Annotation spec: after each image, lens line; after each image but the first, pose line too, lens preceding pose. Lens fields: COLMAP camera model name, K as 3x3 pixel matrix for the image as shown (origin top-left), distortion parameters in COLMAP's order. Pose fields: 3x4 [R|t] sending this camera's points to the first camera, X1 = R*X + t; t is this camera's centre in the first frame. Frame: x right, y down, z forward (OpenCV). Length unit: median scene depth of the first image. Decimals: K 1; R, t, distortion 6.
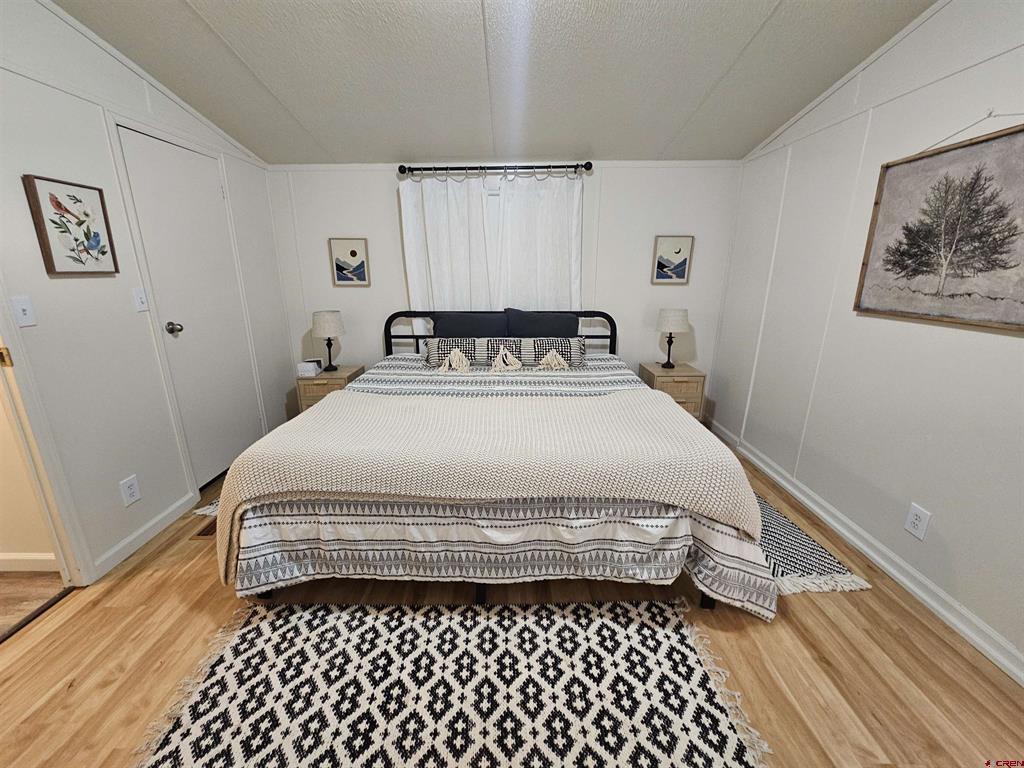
lens RADIAL K [[431.2, 0, 510.8], [0, 431.2, 380.7], [0, 0, 1]] dist [0.001310, -0.000644]
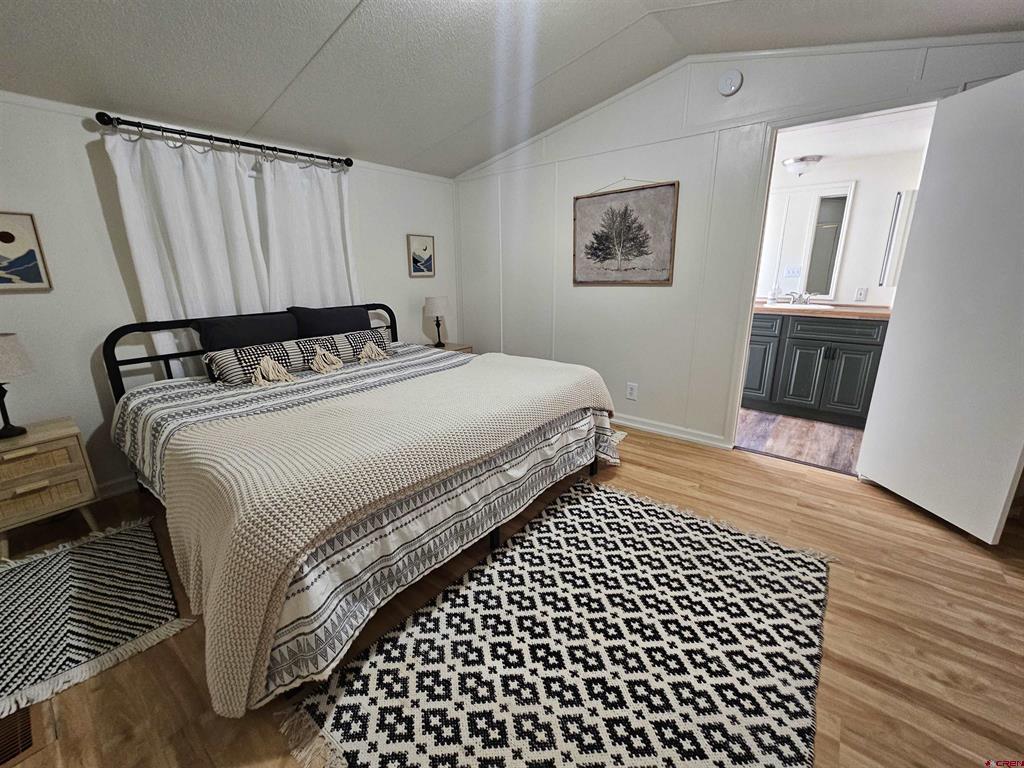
lens RADIAL K [[431.2, 0, 510.8], [0, 431.2, 380.7], [0, 0, 1]] dist [0.001310, -0.000644]
pose [[0.614043, -0.204528, 0.762312, -0.876417], [0.221886, 0.971622, 0.081956, 0.012576], [-0.757442, 0.118822, 0.642000, 0.213567]]
